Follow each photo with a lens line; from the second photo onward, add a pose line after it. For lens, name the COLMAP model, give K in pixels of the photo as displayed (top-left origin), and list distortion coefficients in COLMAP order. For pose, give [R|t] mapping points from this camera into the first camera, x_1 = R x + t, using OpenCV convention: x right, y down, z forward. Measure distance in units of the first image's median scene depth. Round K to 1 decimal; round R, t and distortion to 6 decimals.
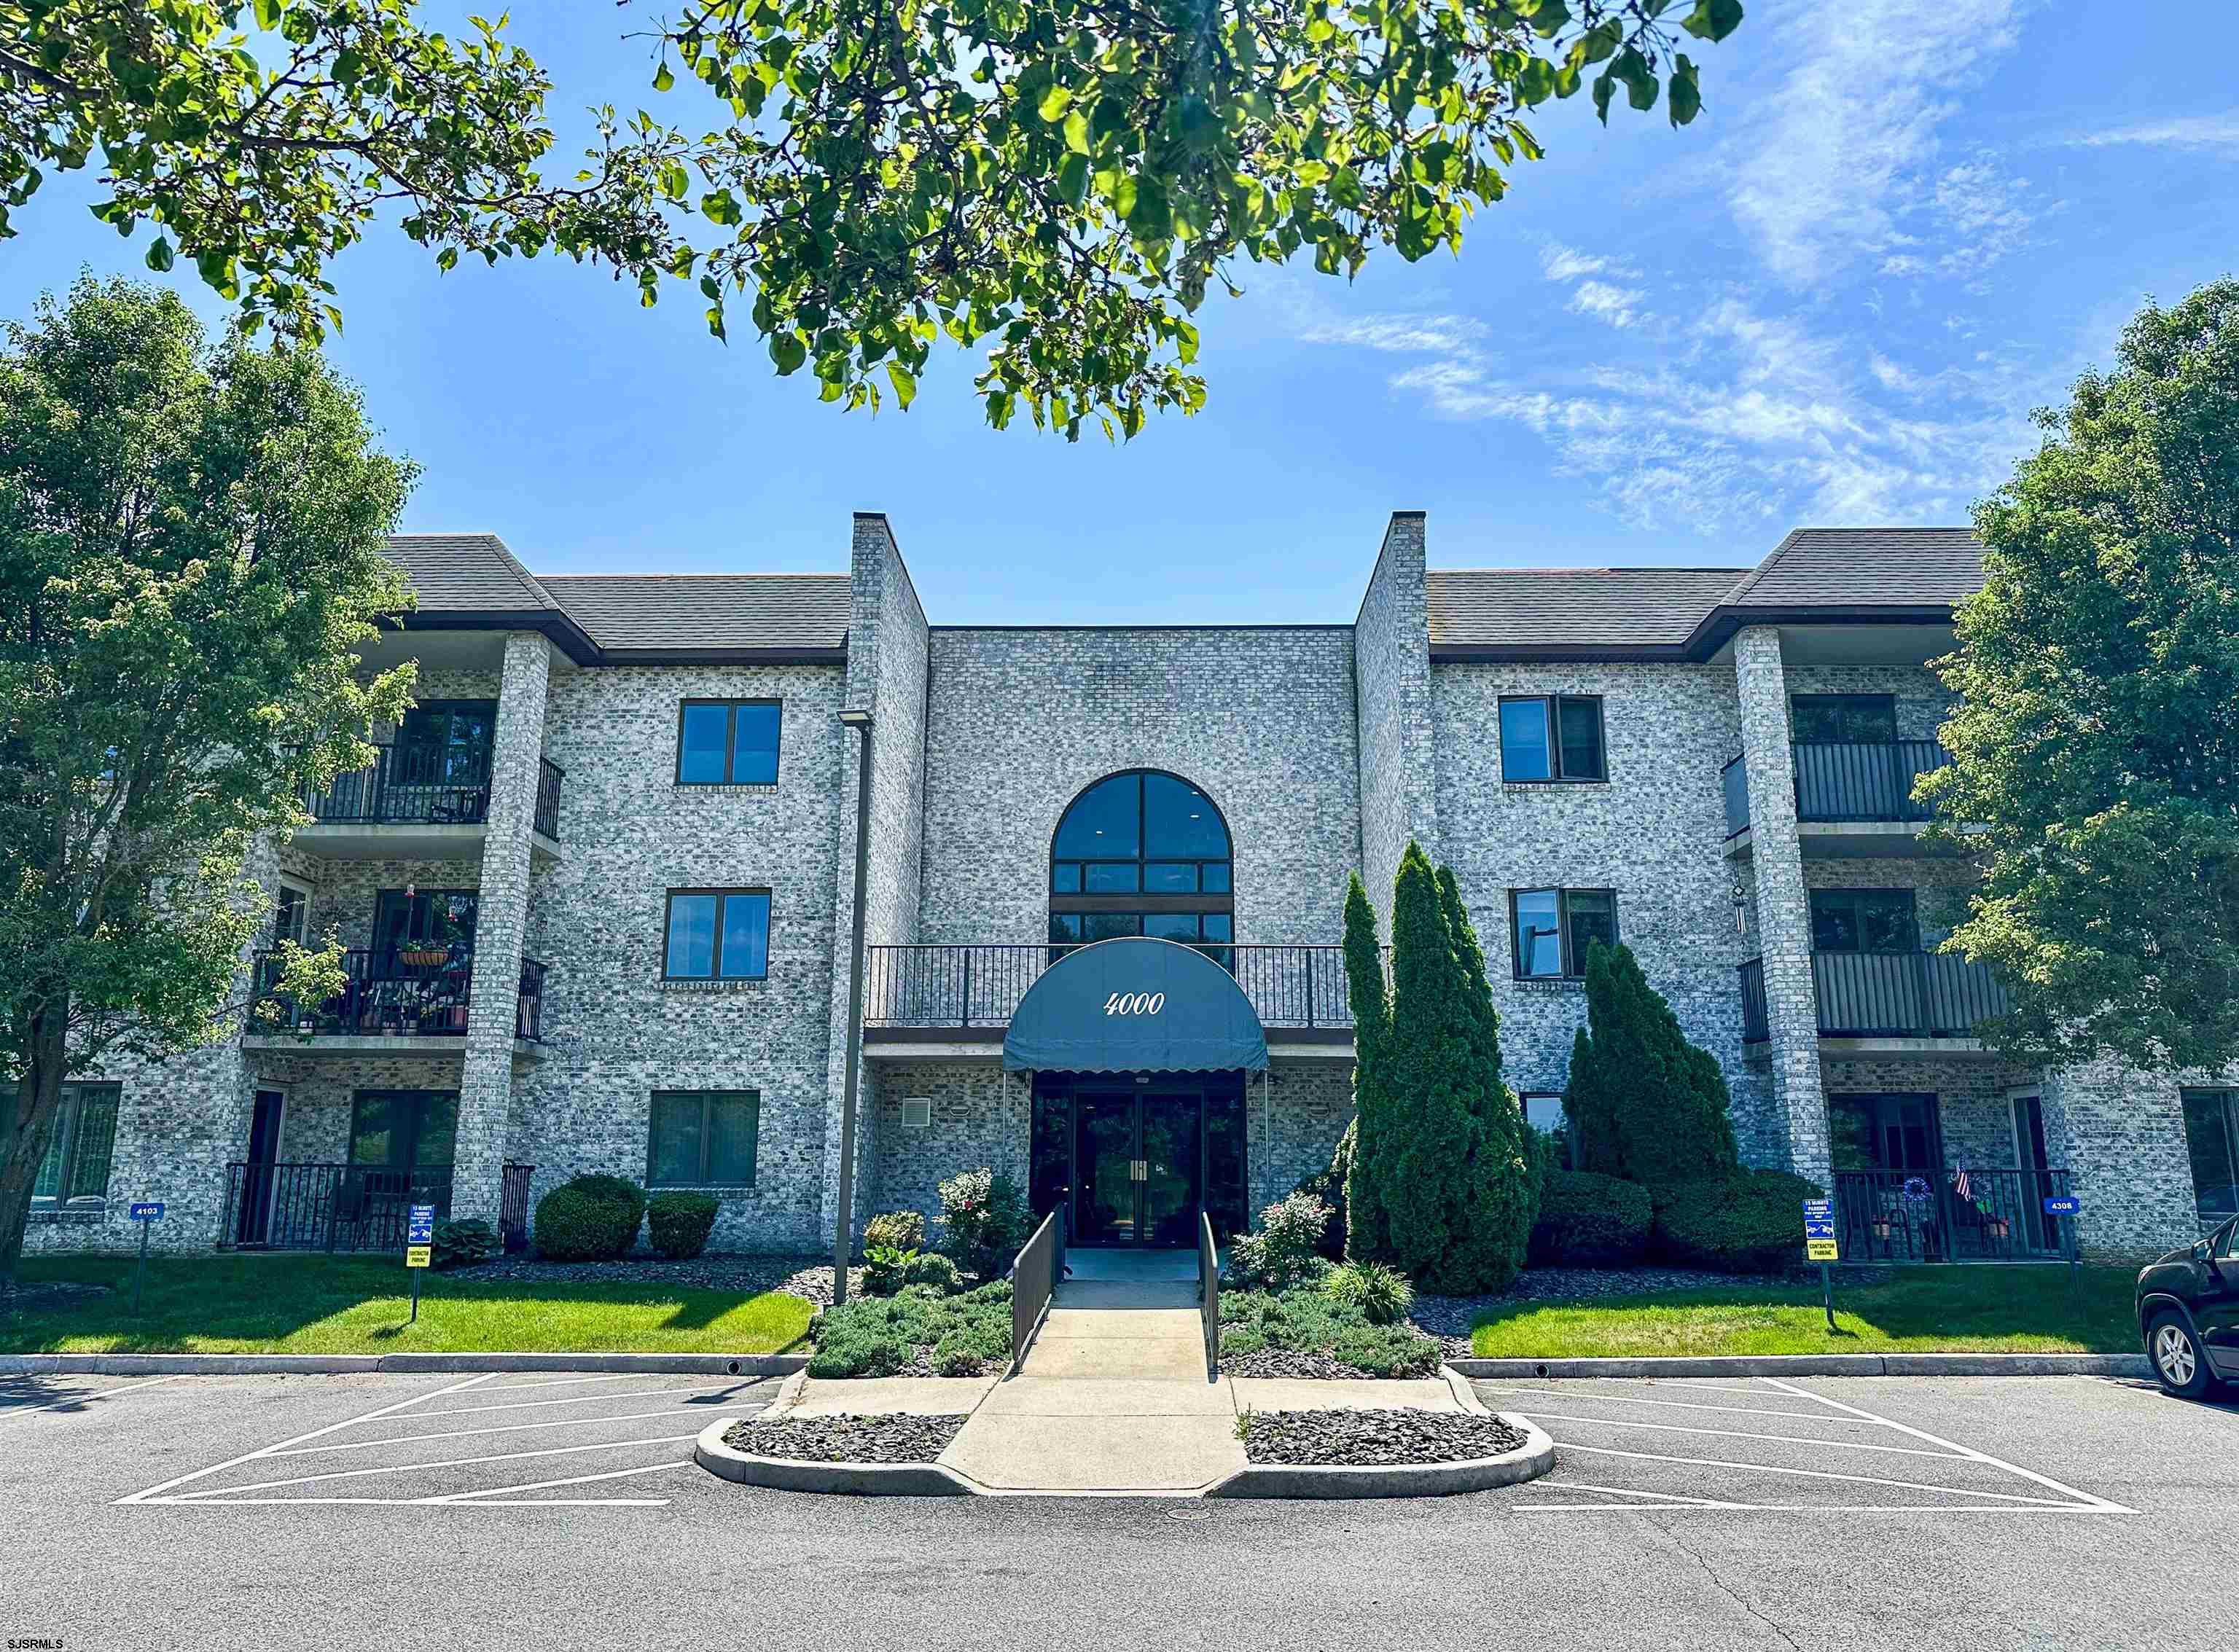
lens RADIAL K [[1700.3, 0, 1111.5], [0, 1700.3, 781.2], [0, 0, 1]] dist [0.069185, -0.208214]
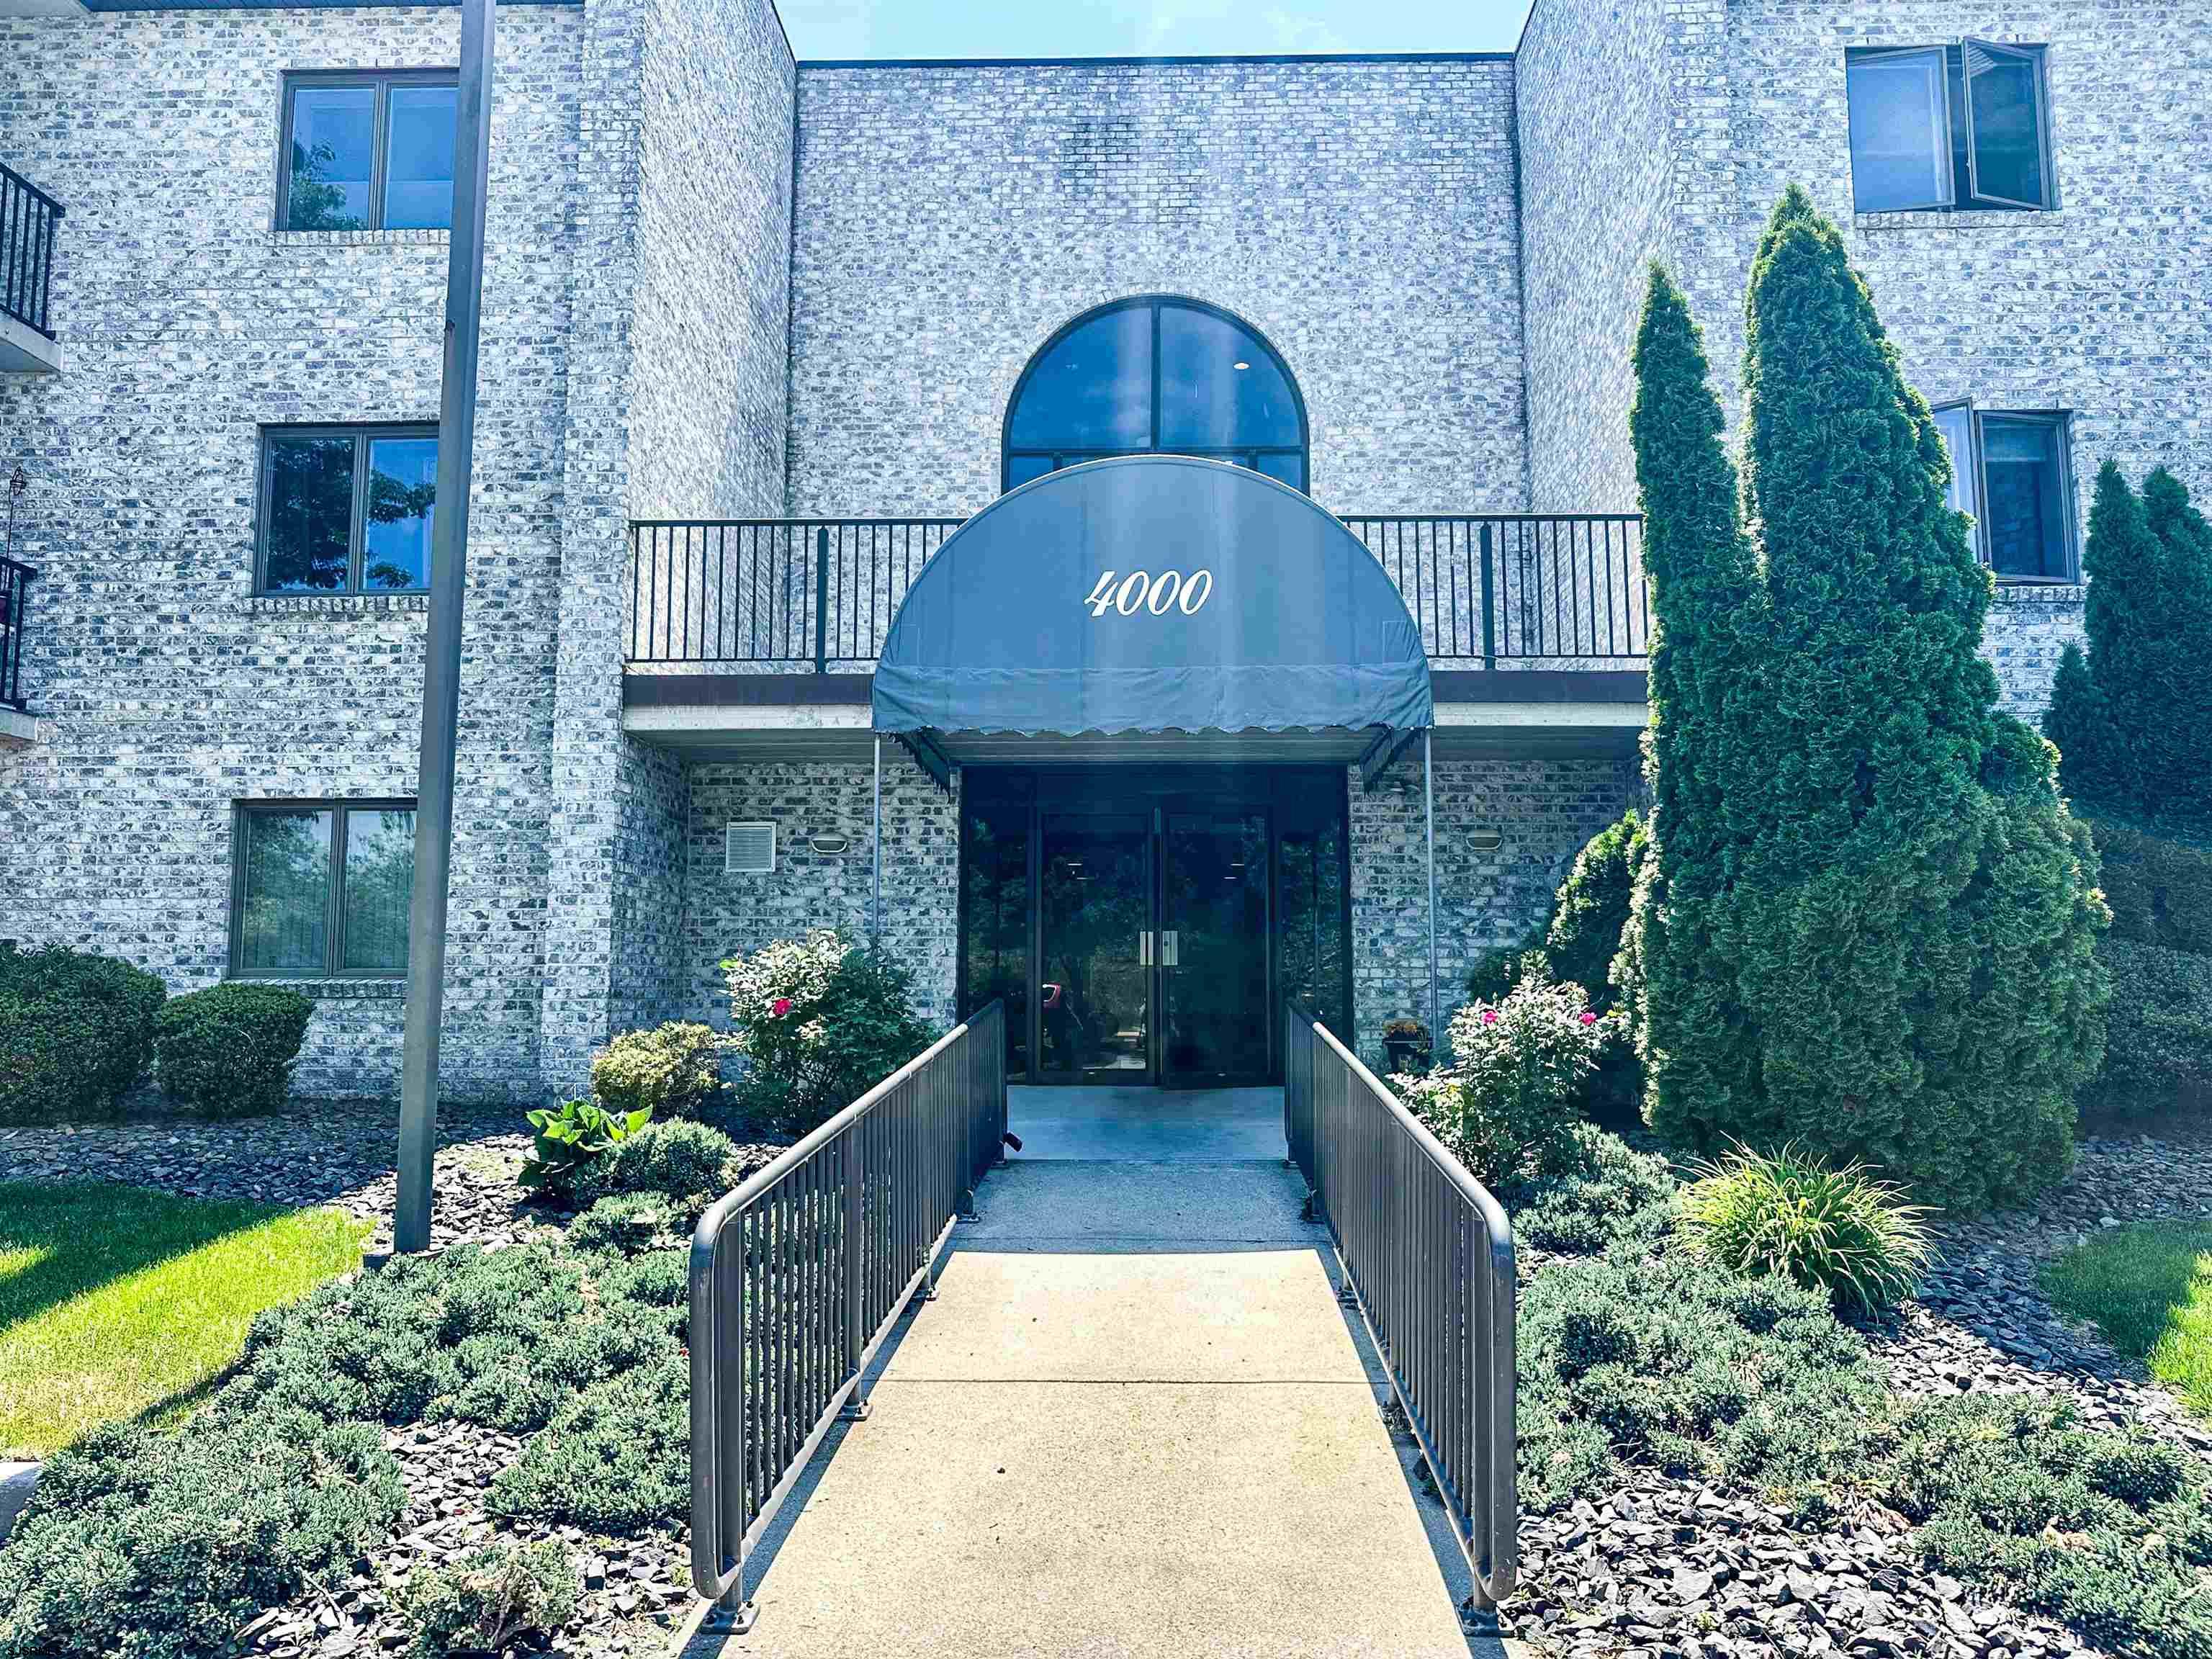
lens RADIAL K [[1615.6, 0, 1106.0], [0, 1615.6, 829.5], [0, 0, 1]] dist [-0.024821, 0.022343]
pose [[0.999980, -0.004498, -0.004375, 0.002605], [0.005026, 0.991584, 0.129366, 0.124269], [0.003756, -0.129386, 0.991587, 0.495313]]
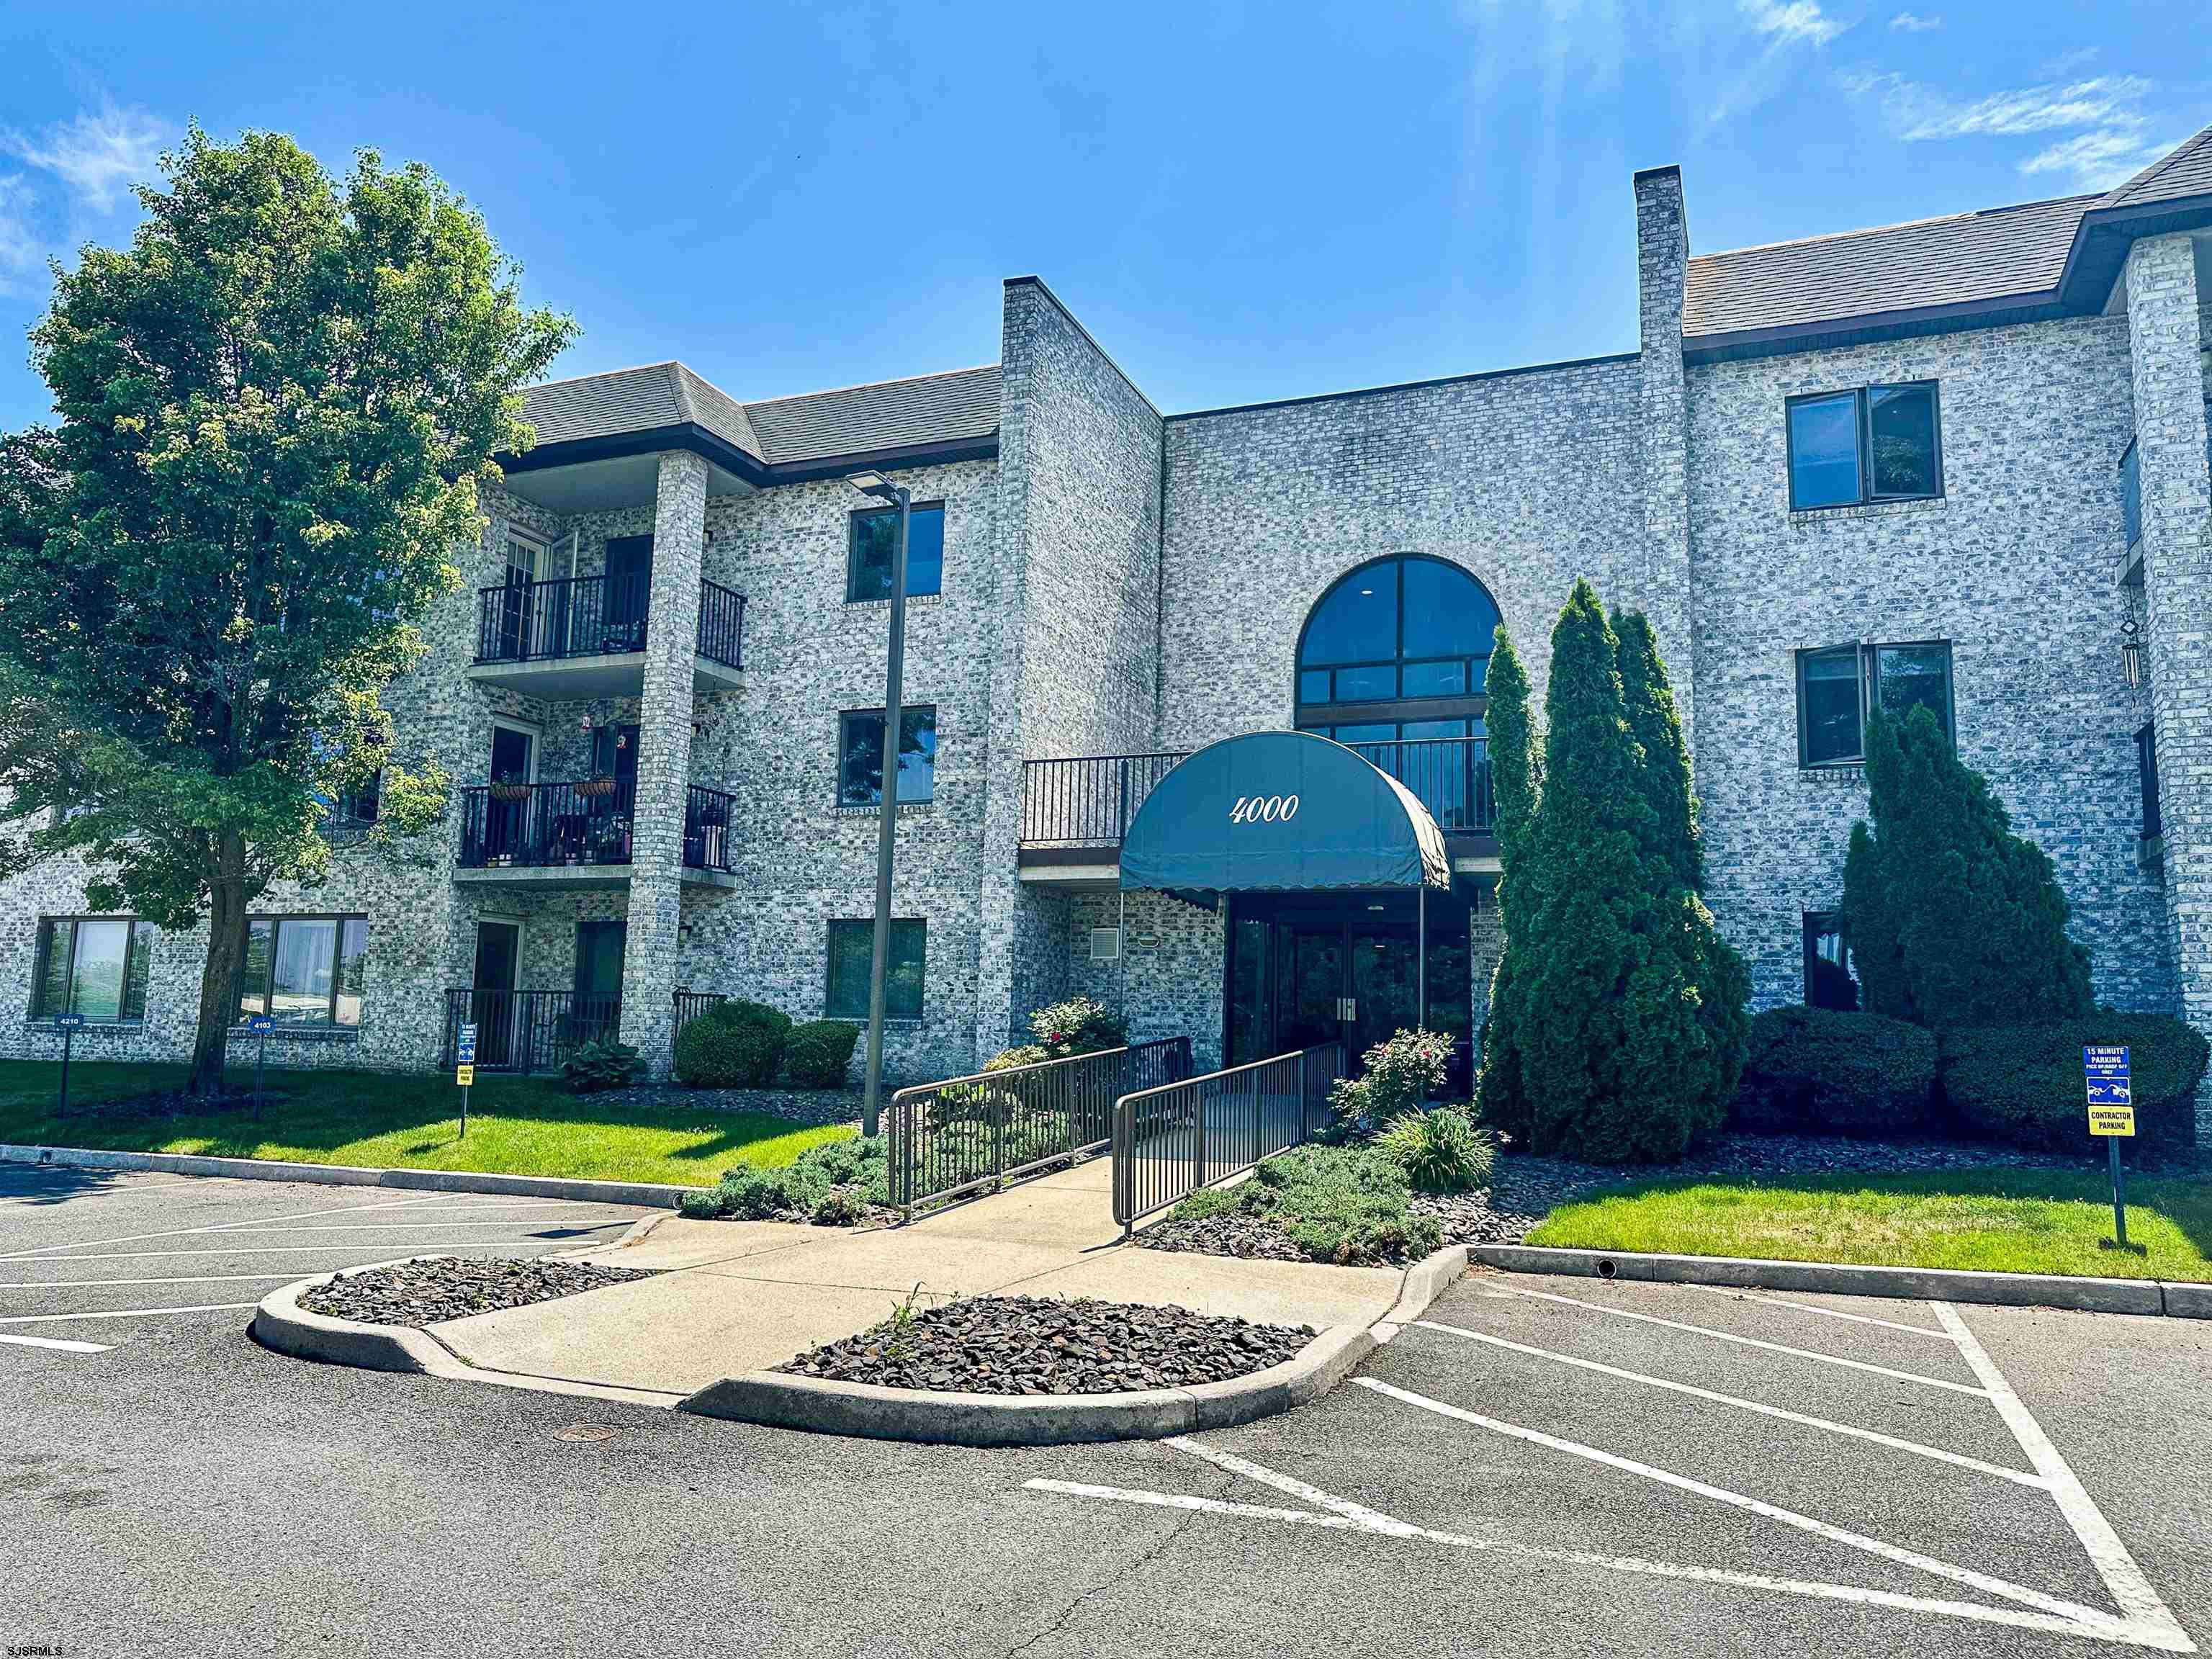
lens RADIAL K [[1612.0, 0, 1110.8], [0, 1612.0, 839.2], [0, 0, 1]] dist [0.002726, -0.012228]
pose [[0.929747, -0.026196, -0.367266, 0.210504], [0.064278, 0.993697, 0.091844, 0.061014], [0.362545, -0.108999, 0.925570, 0.213995]]
